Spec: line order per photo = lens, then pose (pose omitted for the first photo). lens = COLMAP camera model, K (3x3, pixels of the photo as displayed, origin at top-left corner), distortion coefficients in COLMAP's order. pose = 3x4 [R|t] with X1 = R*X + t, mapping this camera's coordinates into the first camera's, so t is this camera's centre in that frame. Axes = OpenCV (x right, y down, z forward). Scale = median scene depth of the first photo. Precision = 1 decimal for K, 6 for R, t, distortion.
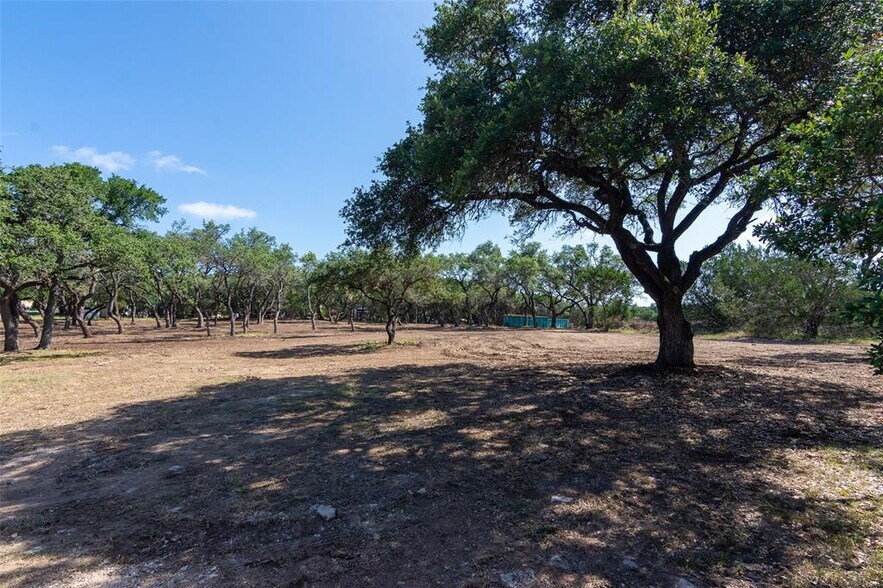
lens RADIAL K [[427.5, 0, 445.5], [0, 427.5, 296.2], [0, 0, 1]] dist [0.001453, 0.004523]
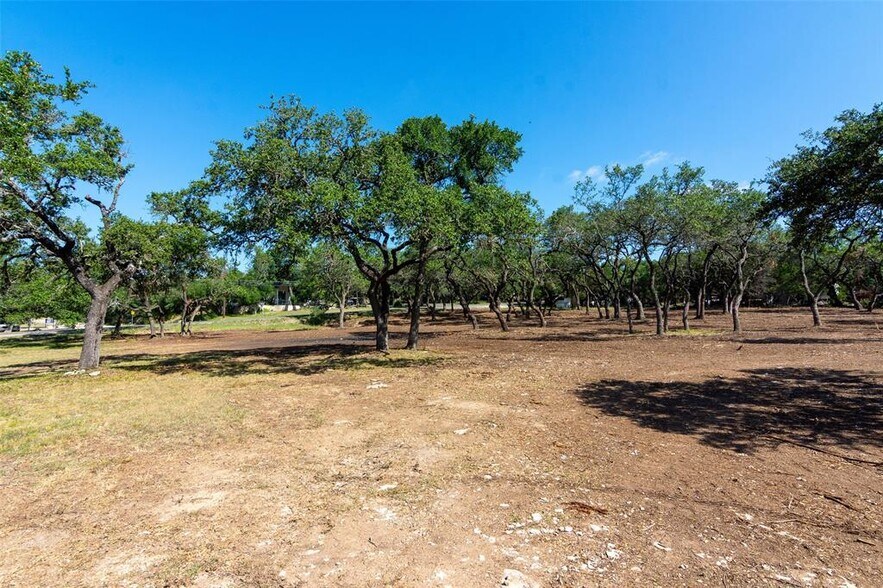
lens RADIAL K [[427.5, 0, 445.5], [0, 427.5, 296.2], [0, 0, 1]] dist [0.001453, 0.004523]
pose [[0.518727, -0.040576, -0.853977, -0.092186], [0.063942, 0.997917, -0.008576, 0.016501], [0.852546, -0.050156, 0.520241, 0.333372]]
